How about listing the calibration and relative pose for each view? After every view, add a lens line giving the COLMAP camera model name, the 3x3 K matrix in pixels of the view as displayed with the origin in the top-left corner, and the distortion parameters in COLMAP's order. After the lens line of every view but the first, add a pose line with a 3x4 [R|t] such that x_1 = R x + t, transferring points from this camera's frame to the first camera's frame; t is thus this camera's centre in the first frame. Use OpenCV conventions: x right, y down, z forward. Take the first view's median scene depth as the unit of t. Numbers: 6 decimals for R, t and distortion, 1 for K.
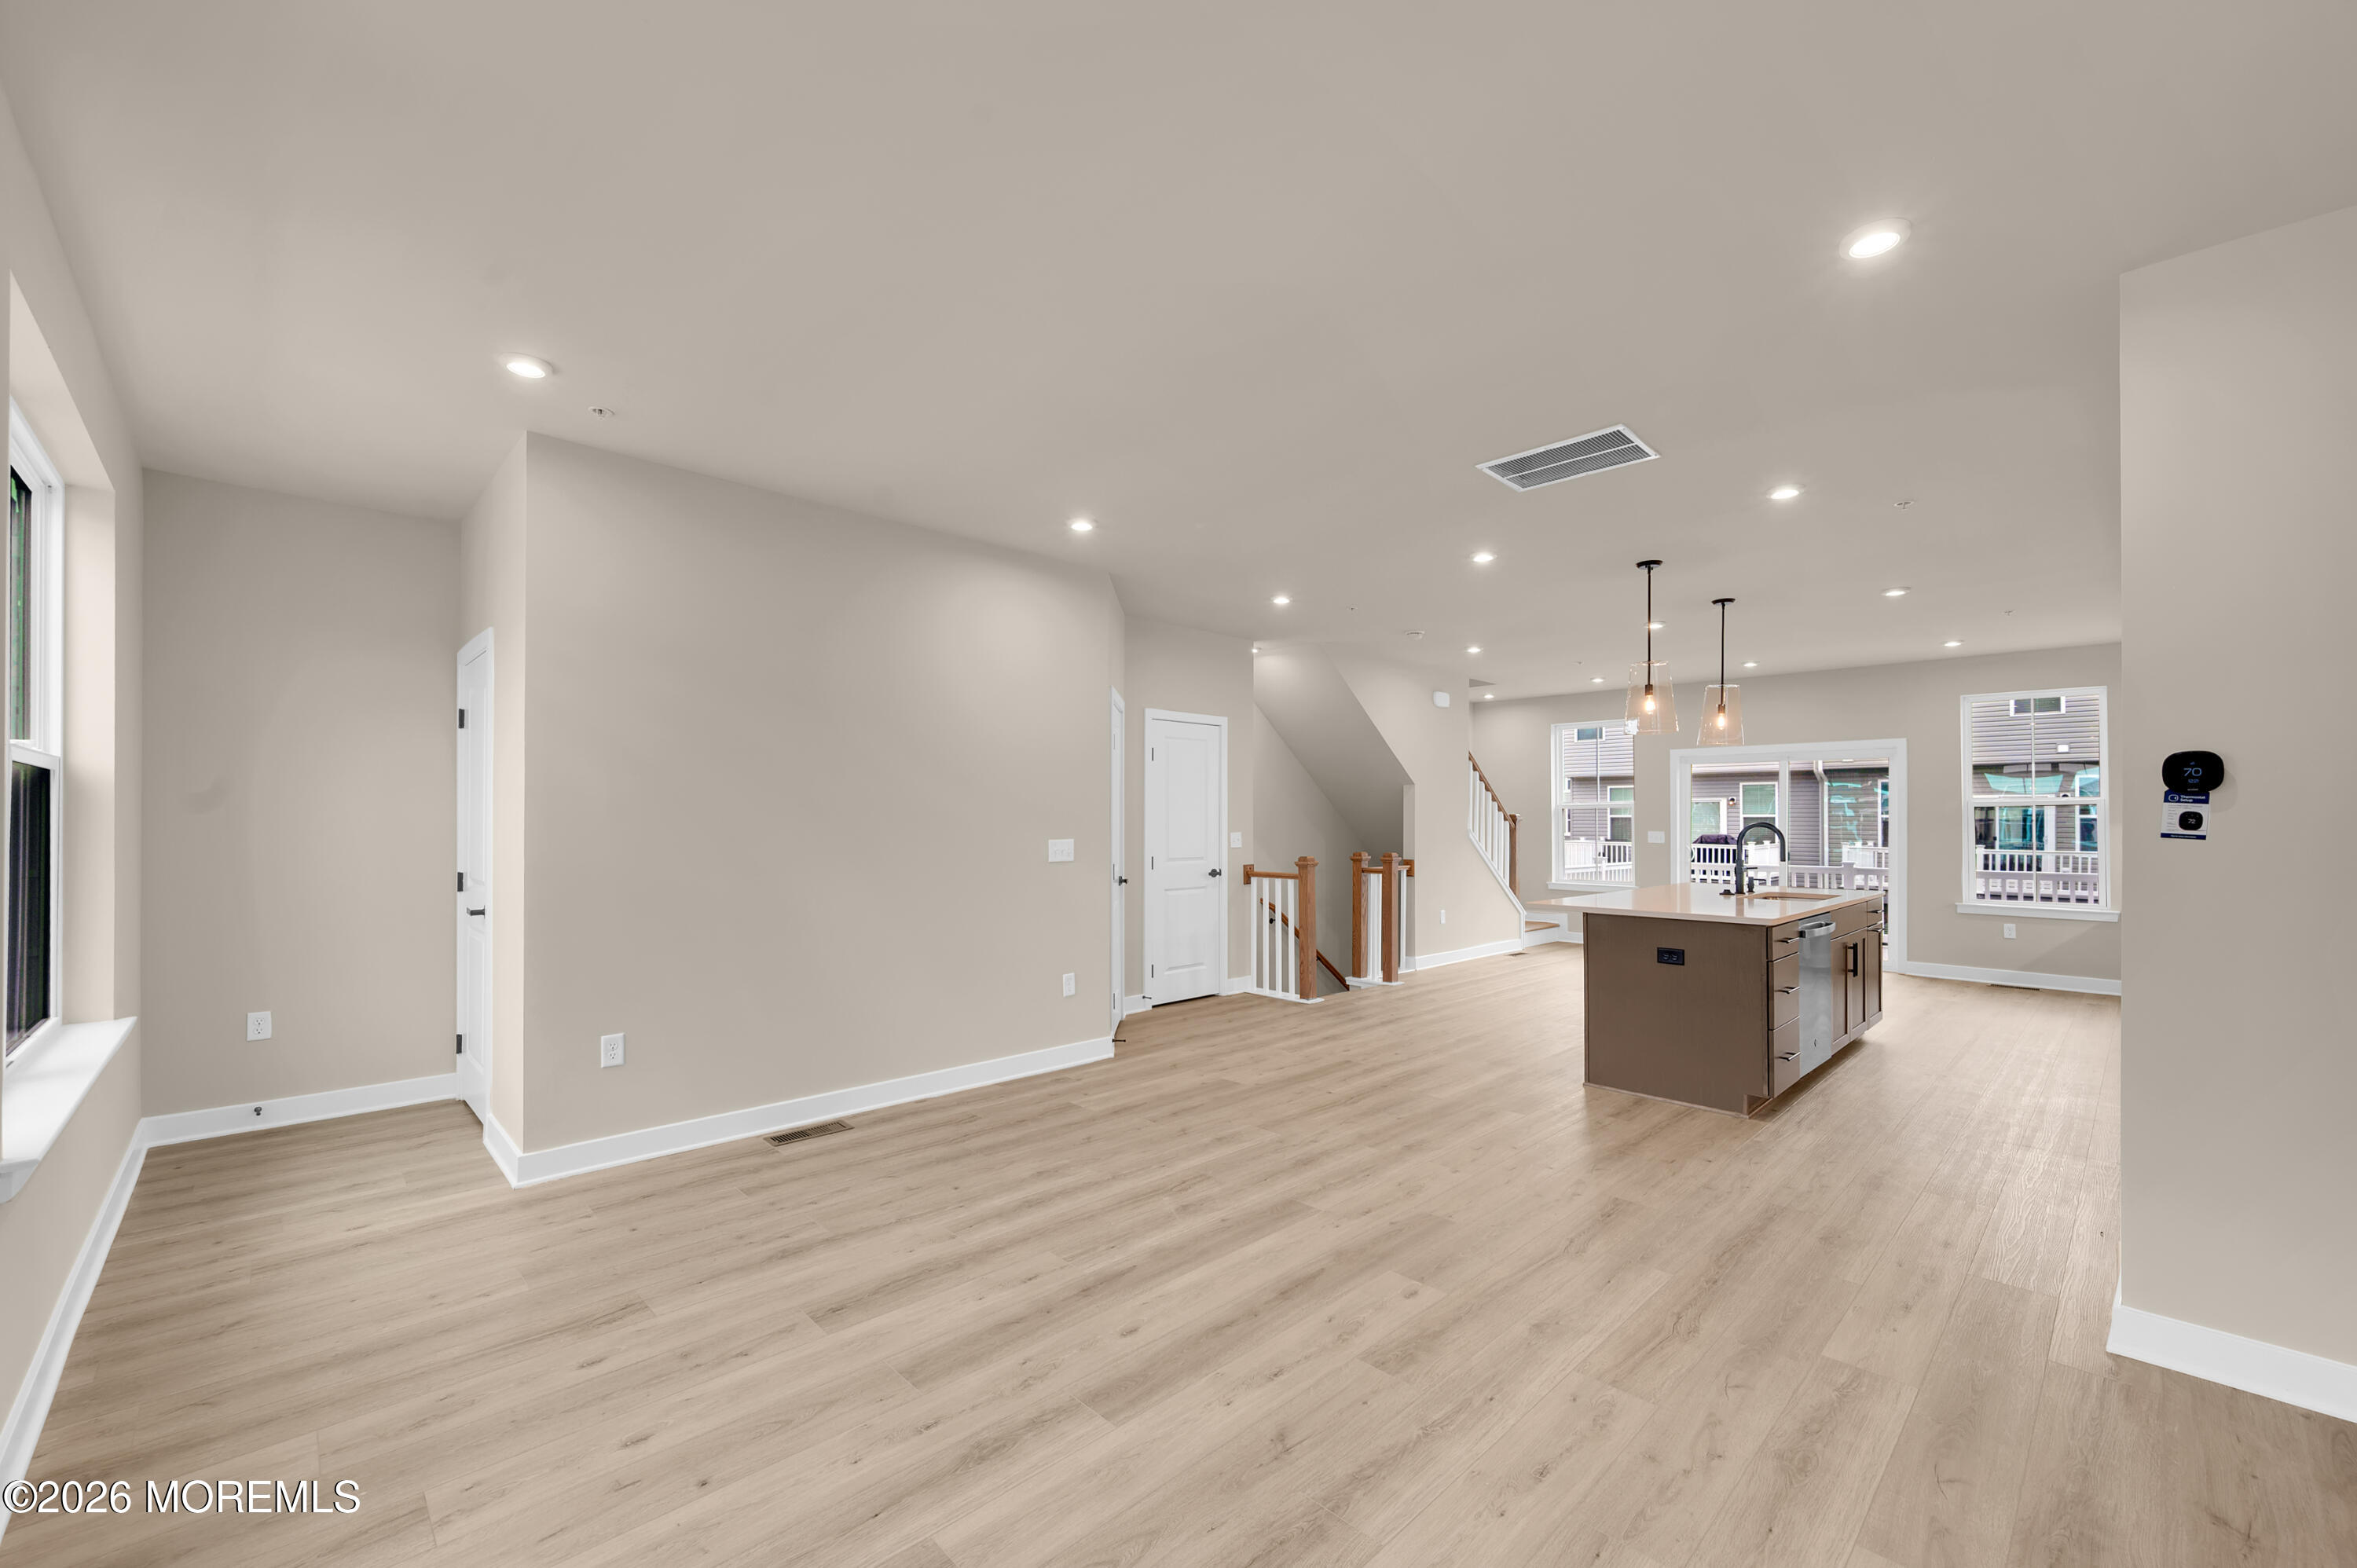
lens RADIAL K [[938.3, 0, 1178.4], [0, 938.3, 803.7], [0, 0, 1]] dist [0.001595, 0.000104]
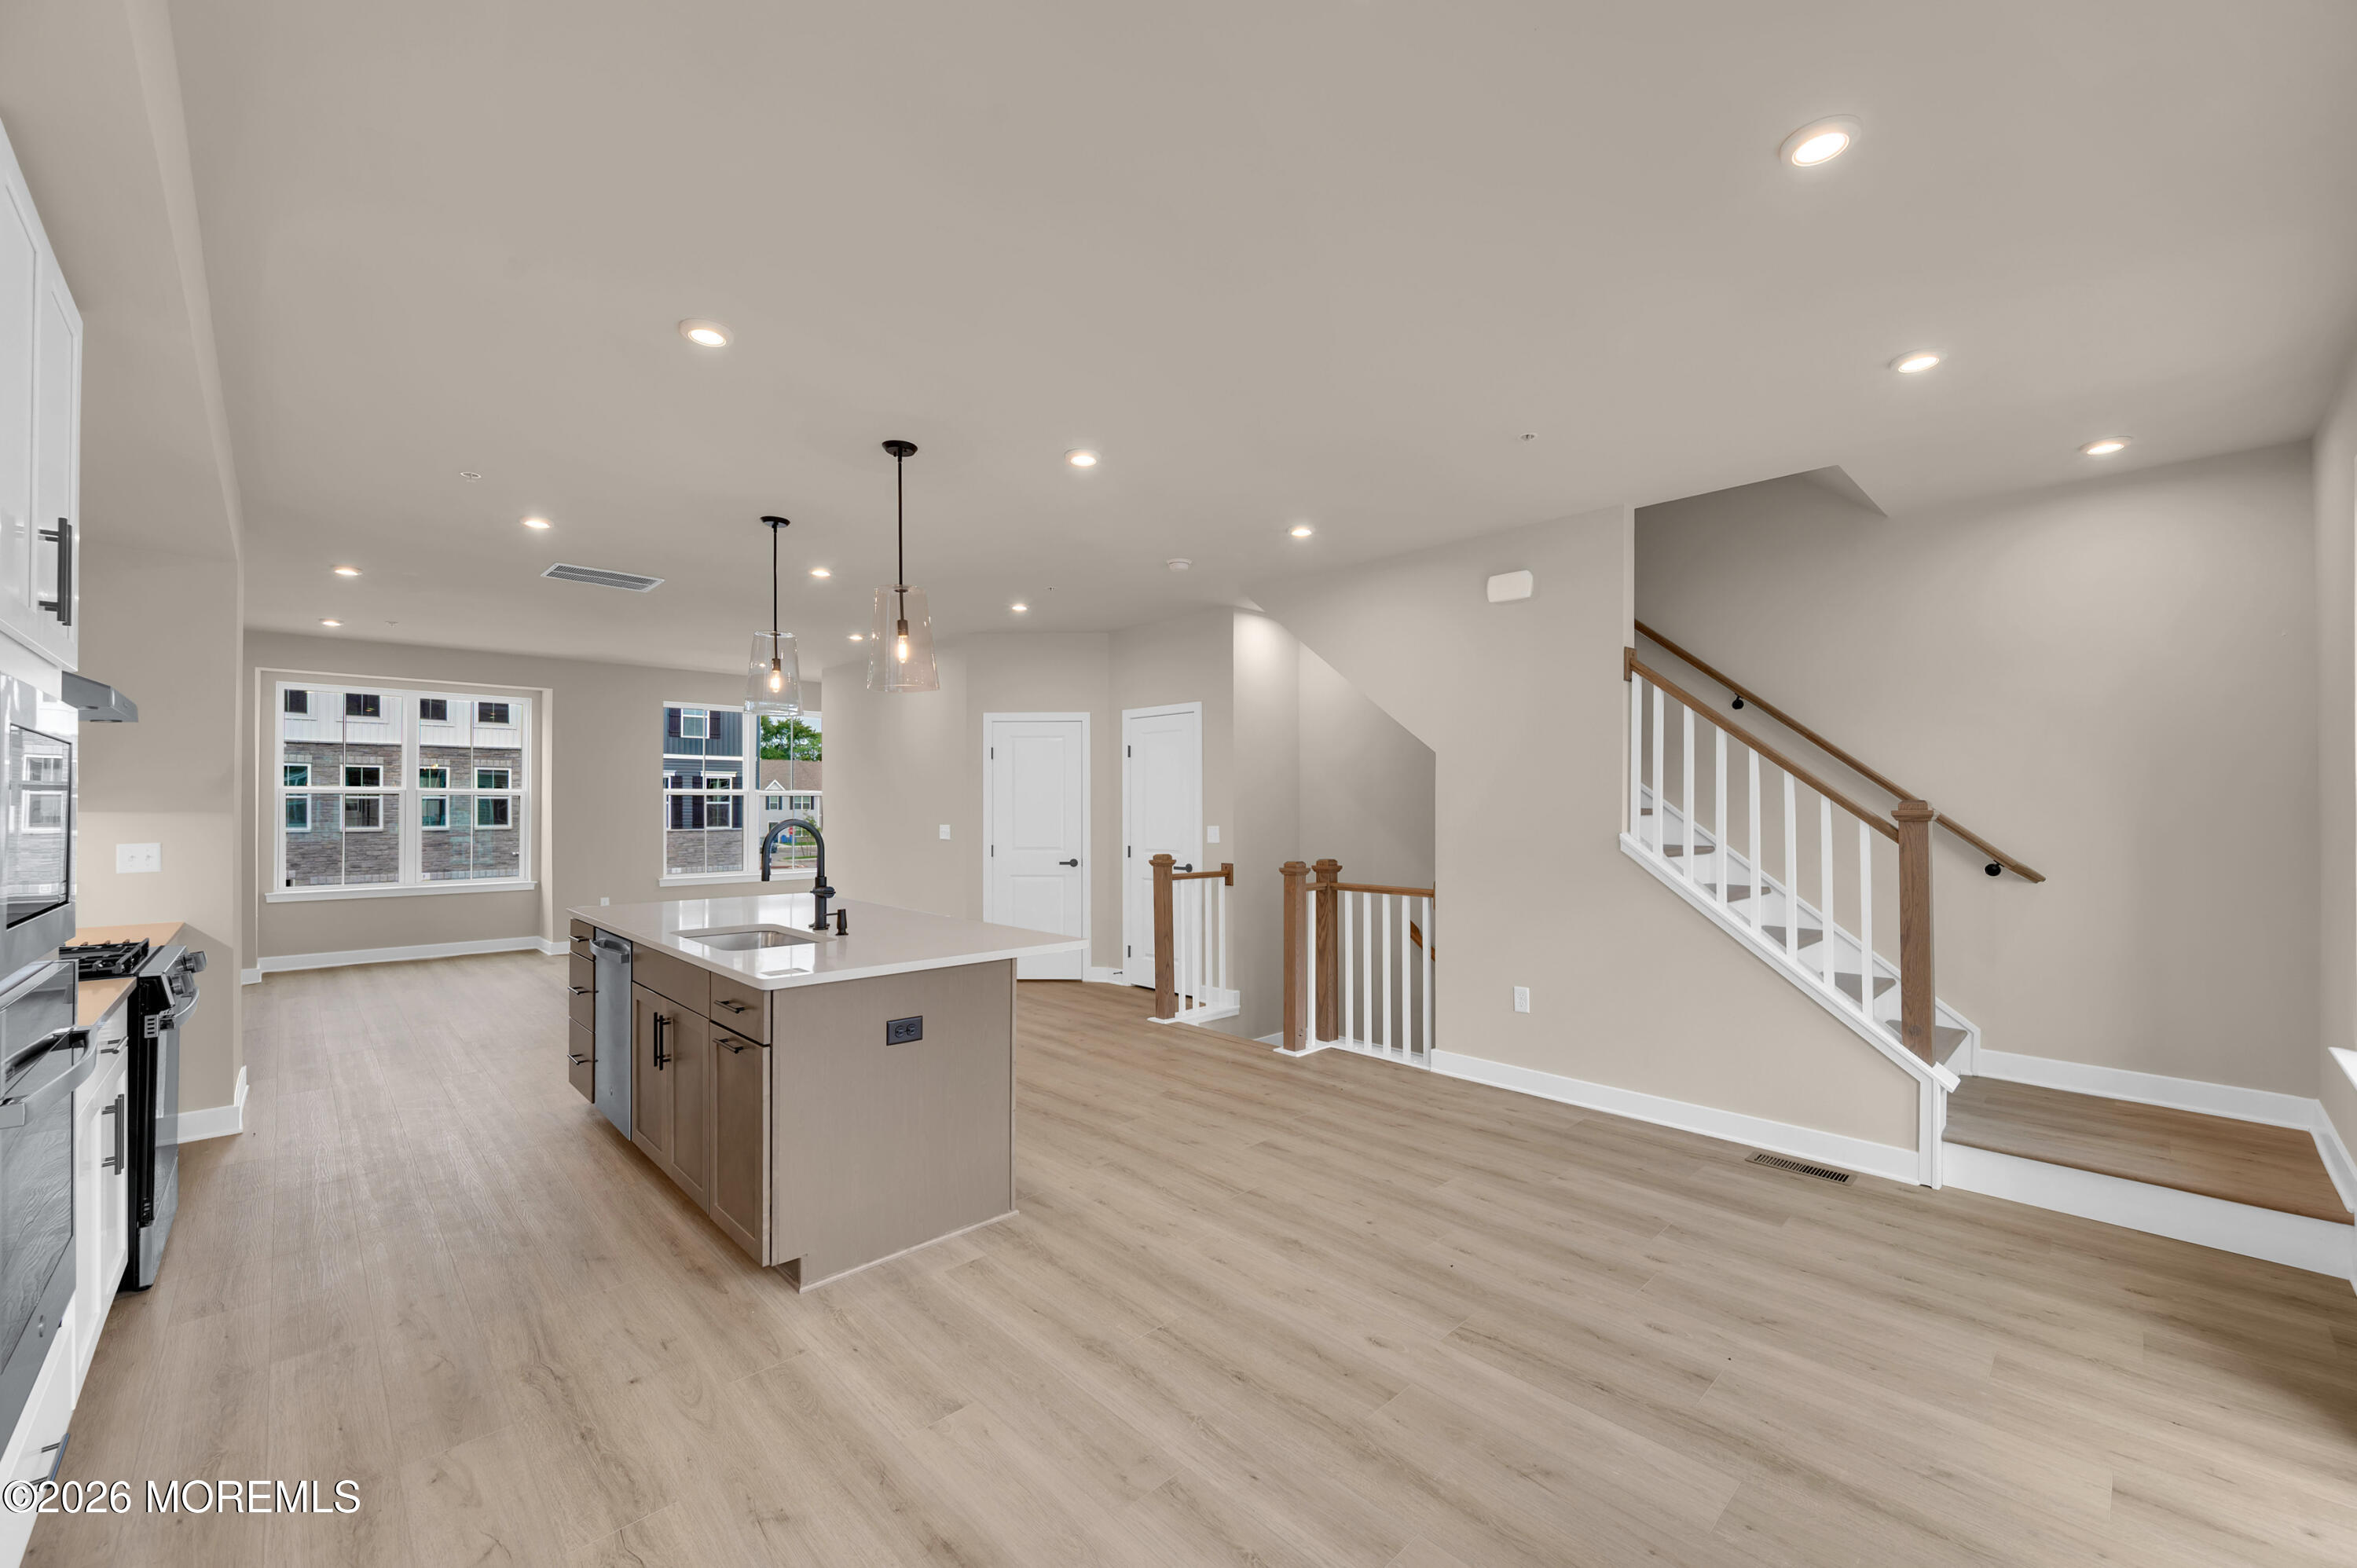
lens RADIAL K [[938.3, 0, 1178.4], [0, 938.3, 803.7], [0, 0, 1]] dist [0.001595, 0.000104]
pose [[-0.003343, -0.006713, -0.999972, 2.466901], [0.013652, 0.999884, -0.006758, 0.036847], [0.999901, -0.013674, -0.003251, 2.478346]]
